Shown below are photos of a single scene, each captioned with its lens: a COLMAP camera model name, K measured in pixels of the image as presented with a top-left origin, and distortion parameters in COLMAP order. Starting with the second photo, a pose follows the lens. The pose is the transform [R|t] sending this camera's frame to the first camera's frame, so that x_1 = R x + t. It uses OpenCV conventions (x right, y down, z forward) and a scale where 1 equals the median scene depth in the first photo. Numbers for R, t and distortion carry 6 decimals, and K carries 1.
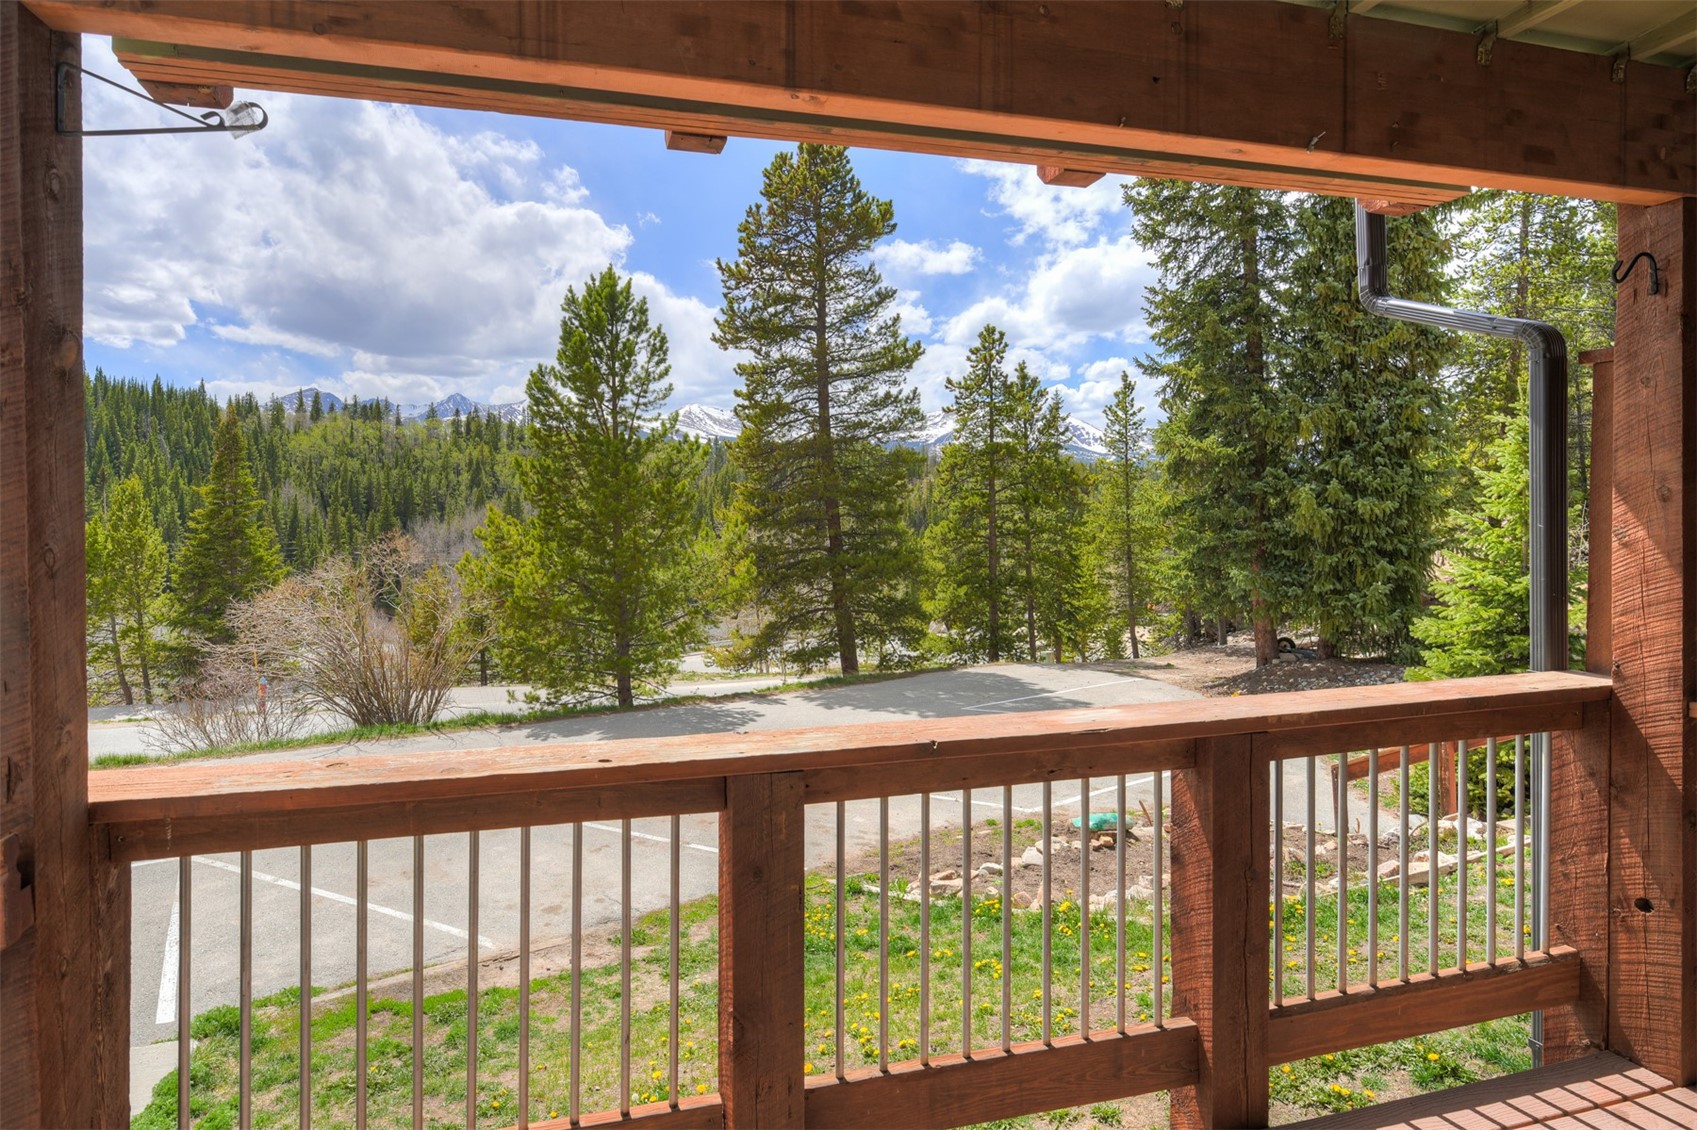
lens RADIAL K [[849.6, 0, 758.8], [0, 849.6, 530.8], [0, 0, 1]] dist [-0.001936, -0.000338]
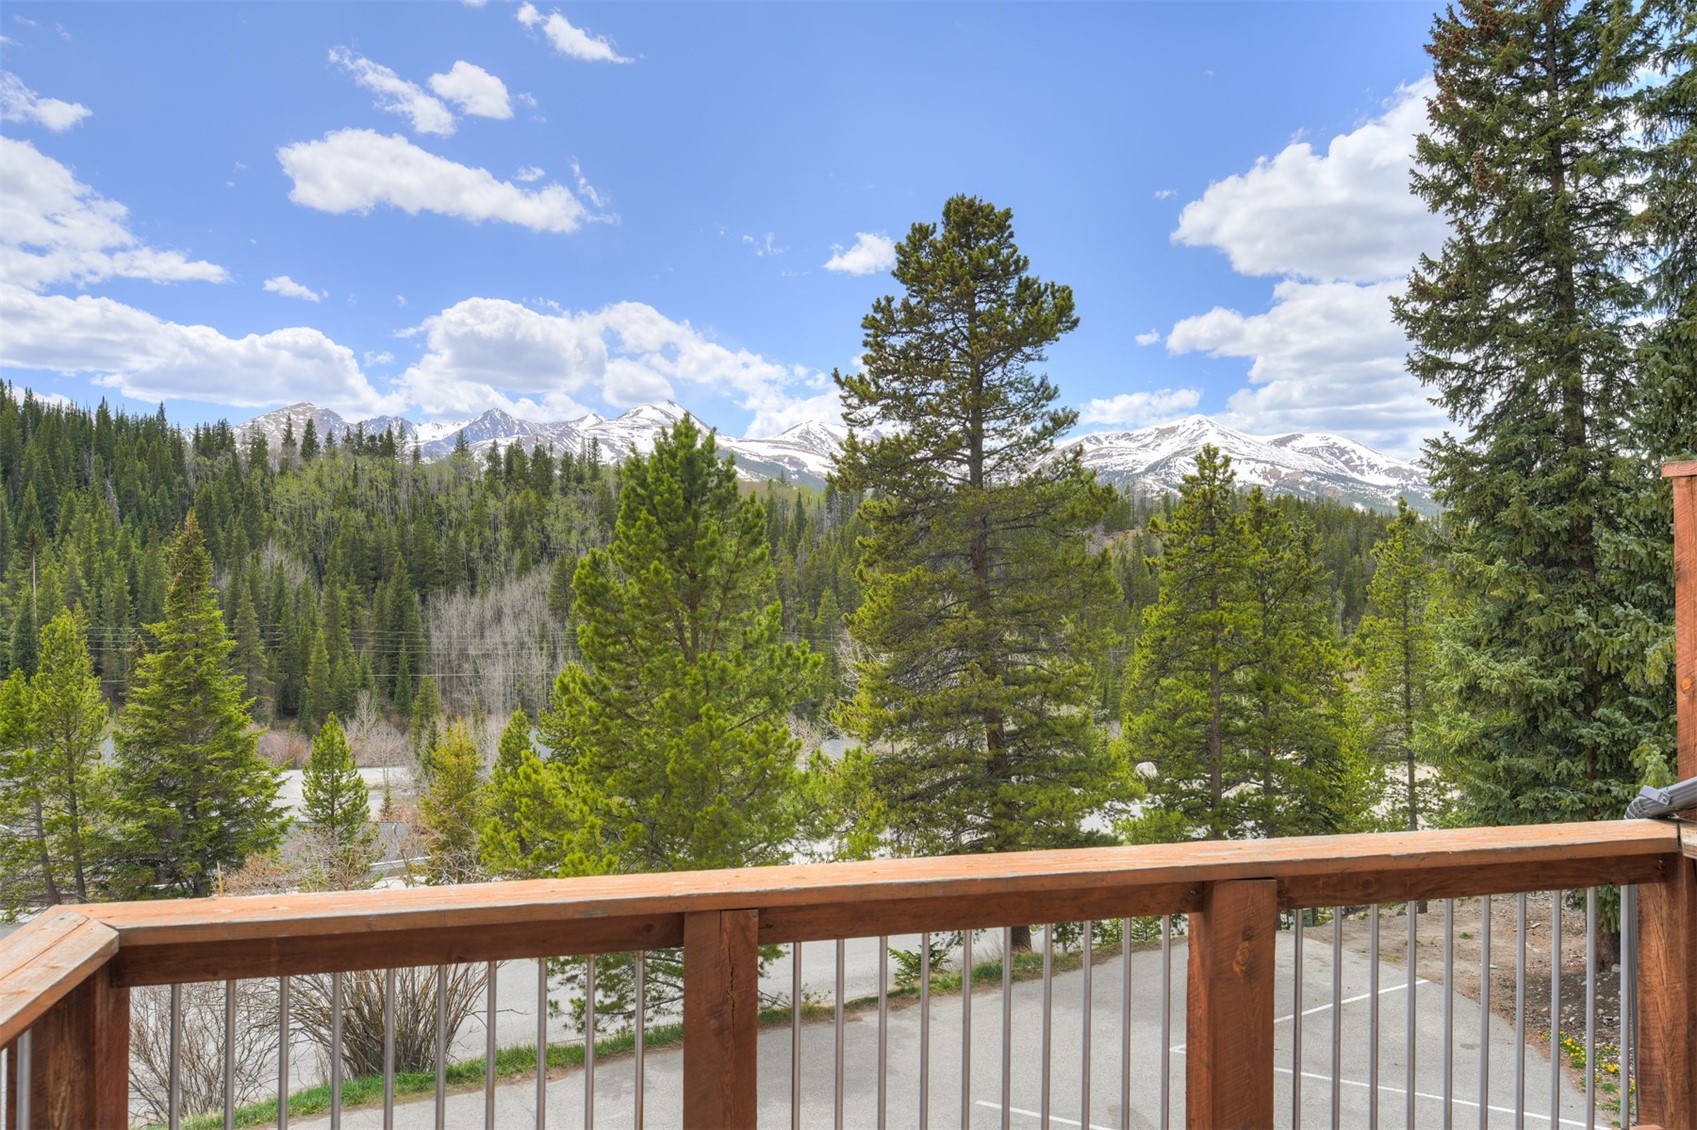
lens RADIAL K [[1162.3, 0, 848.9], [0, 1162.3, 568.2], [0, 0, 1]] dist [-0.000482, -0.001930]
pose [[0.998960, -0.001880, -0.045546, 0.009591], [0.001097, 0.999852, -0.017197, -0.128041], [0.045571, 0.017129, 0.998814, -0.003787]]
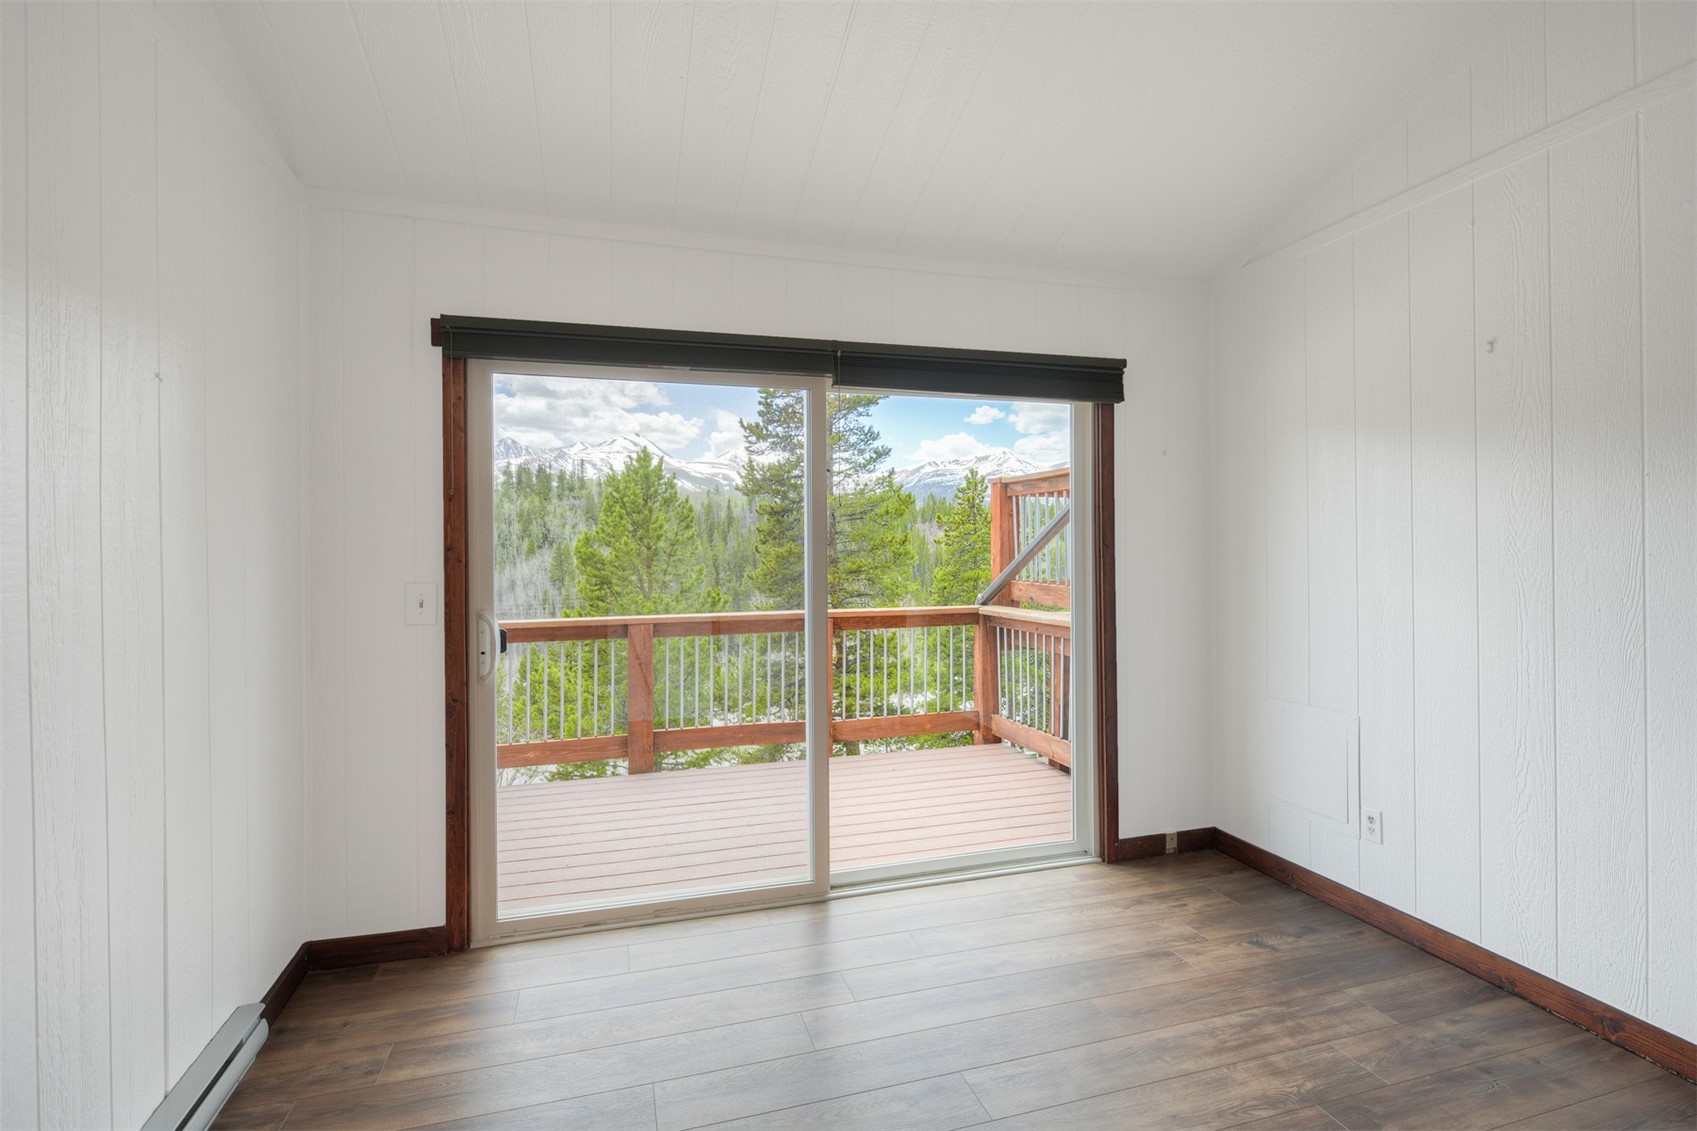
lens RADIAL K [[811.2, 0, 852.6], [0, 811.2, 560.7], [0, 0, 1]] dist [-0.004626, -0.001873]
pose [[0.998138, -0.004794, 0.060815, 0.036678], [0.005222, 0.999963, -0.006877, -0.114701], [-0.060780, 0.007181, 0.998125, -0.120876]]
